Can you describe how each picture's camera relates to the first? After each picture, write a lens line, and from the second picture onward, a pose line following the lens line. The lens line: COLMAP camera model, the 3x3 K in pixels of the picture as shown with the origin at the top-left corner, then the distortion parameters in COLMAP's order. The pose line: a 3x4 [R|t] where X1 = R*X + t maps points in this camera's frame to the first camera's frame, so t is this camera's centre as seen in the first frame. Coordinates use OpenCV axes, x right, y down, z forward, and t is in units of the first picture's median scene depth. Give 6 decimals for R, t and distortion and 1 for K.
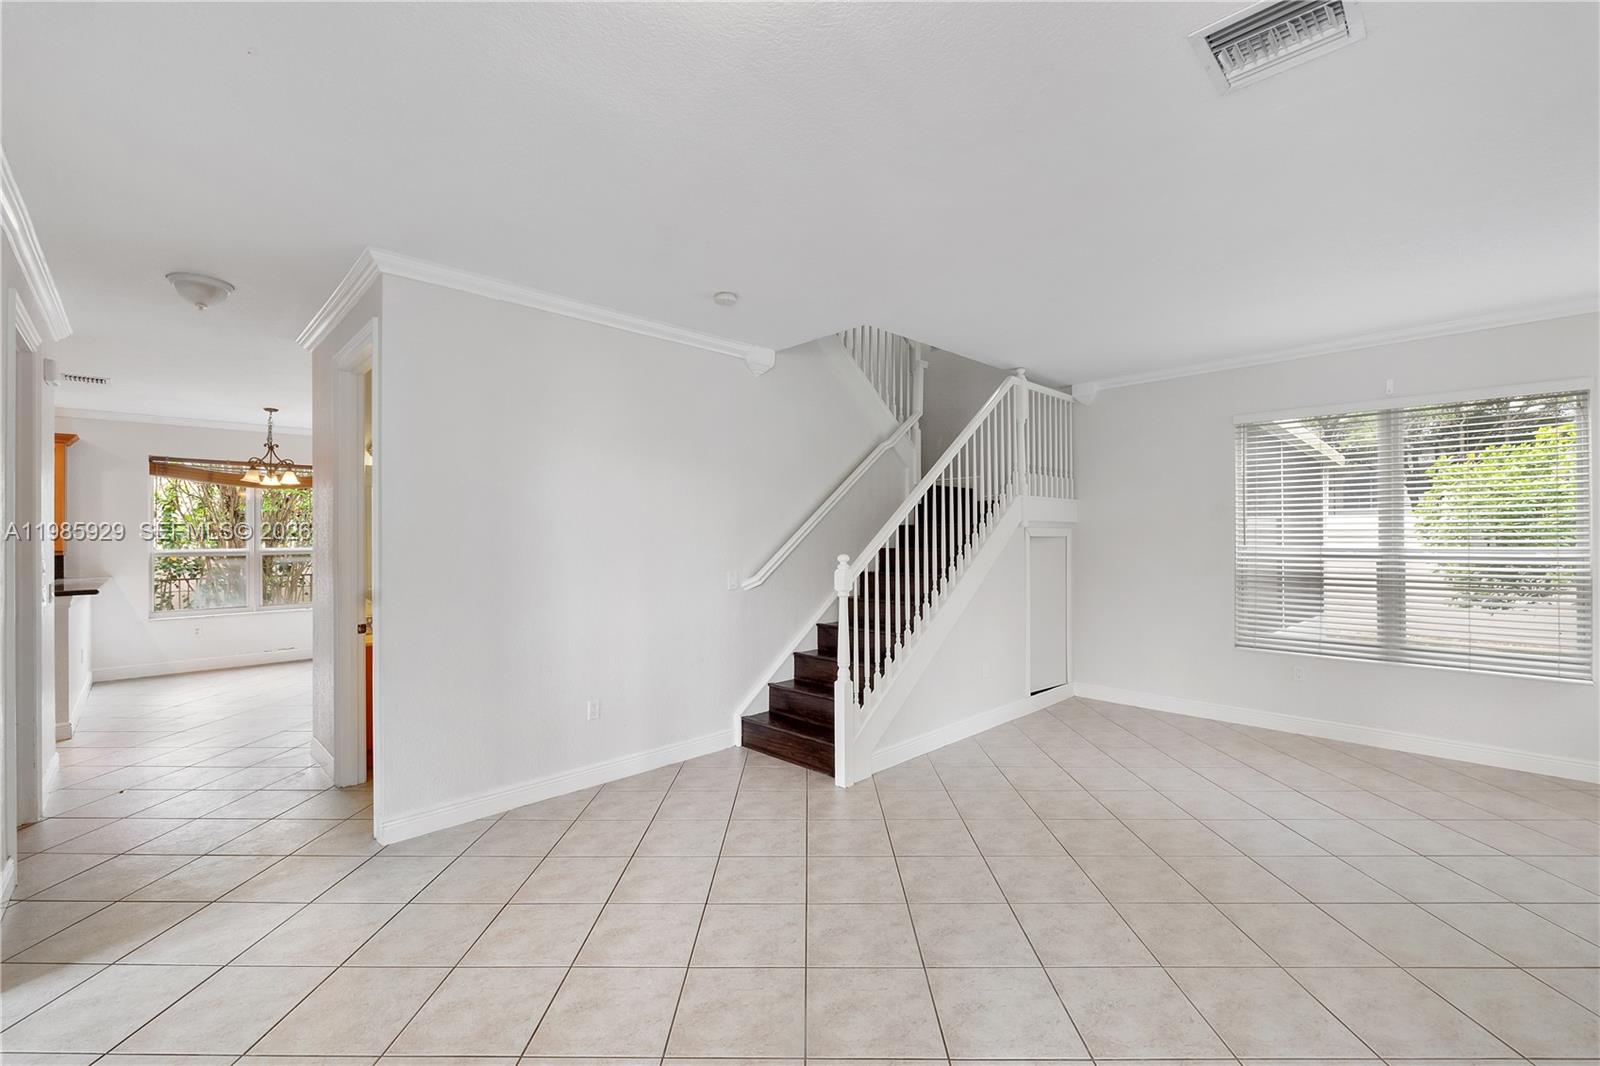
lens RADIAL K [[676.7, 0, 797.9], [0, 676.7, 527.8], [0, 0, 1]] dist [-0.002672, -0.000768]
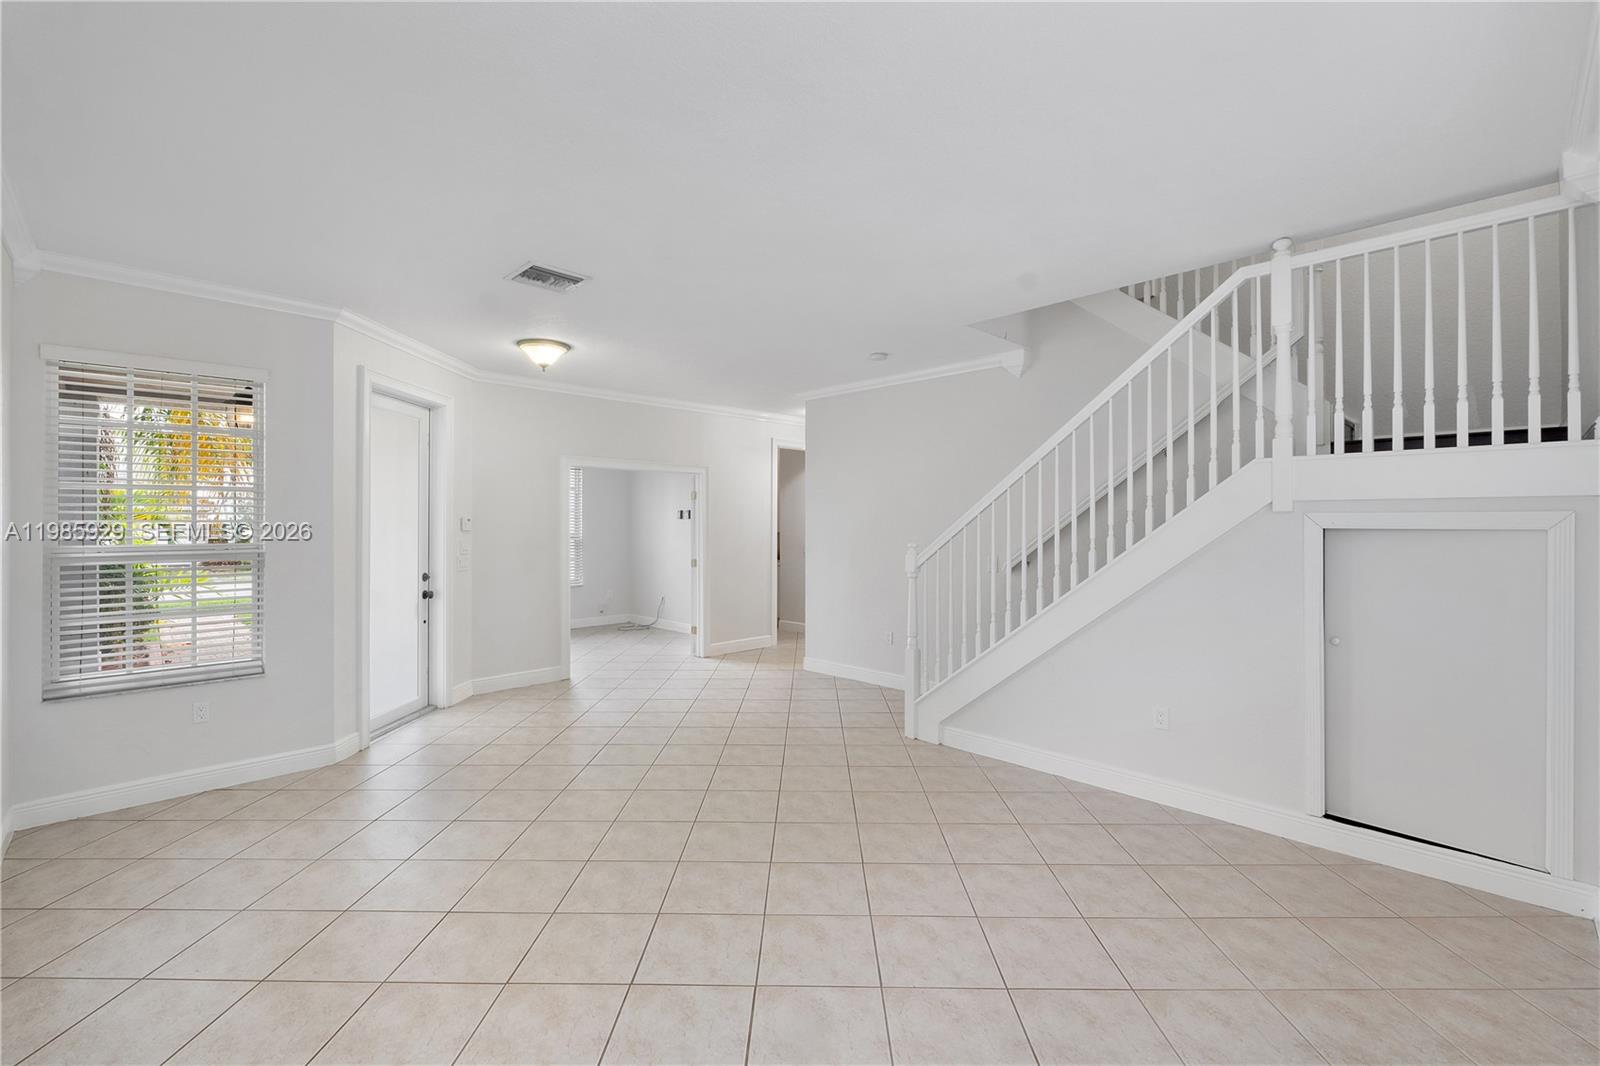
lens RADIAL K [[688.7, 0, 800.0], [0, 688.7, 533.0], [0, 0, 1]] dist [-0.004317, -0.000648]
pose [[-0.008143, 0.004089, -0.999958, 1.003504], [0.001673, 0.999990, 0.004075, 0.016992], [0.999965, -0.001639, -0.008150, 0.646156]]
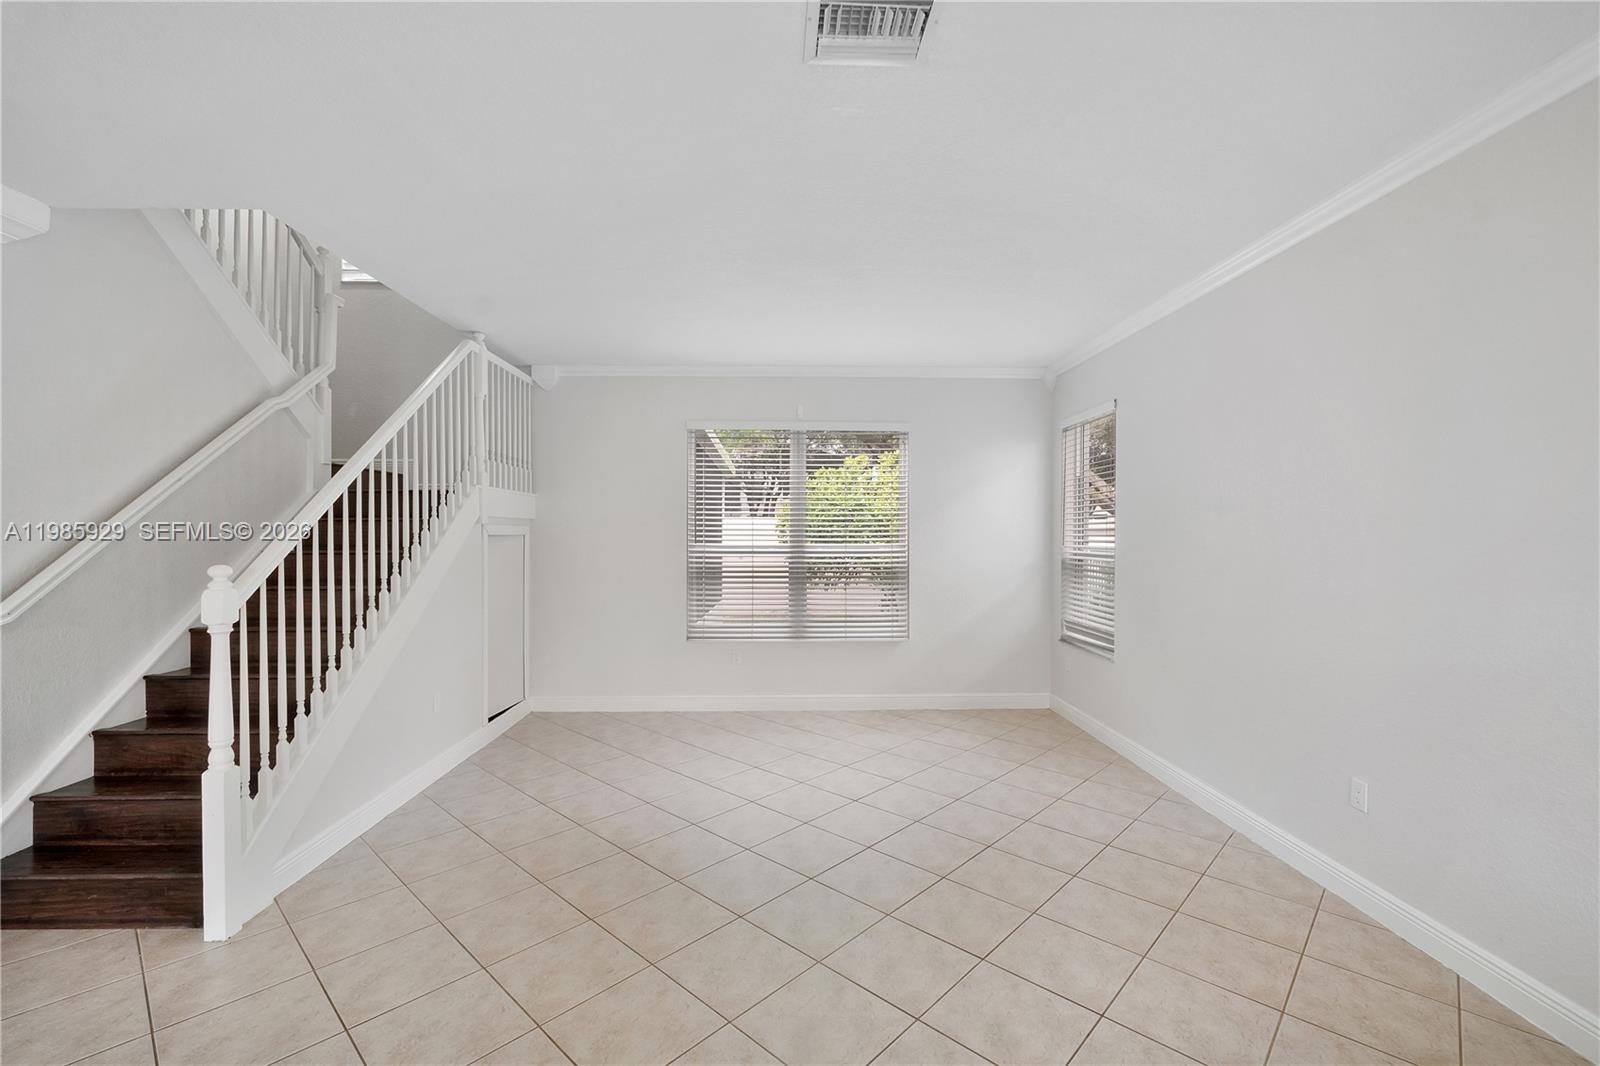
lens RADIAL K [[688.7, 0, 800.0], [0, 688.7, 533.0], [0, 0, 1]] dist [-0.004317, -0.000648]
pose [[0.677936, 0.003447, 0.735113, -0.028334], [-0.011538, 0.999916, 0.005952, 0.000935], [-0.735030, -0.012517, 0.677919, 0.148604]]
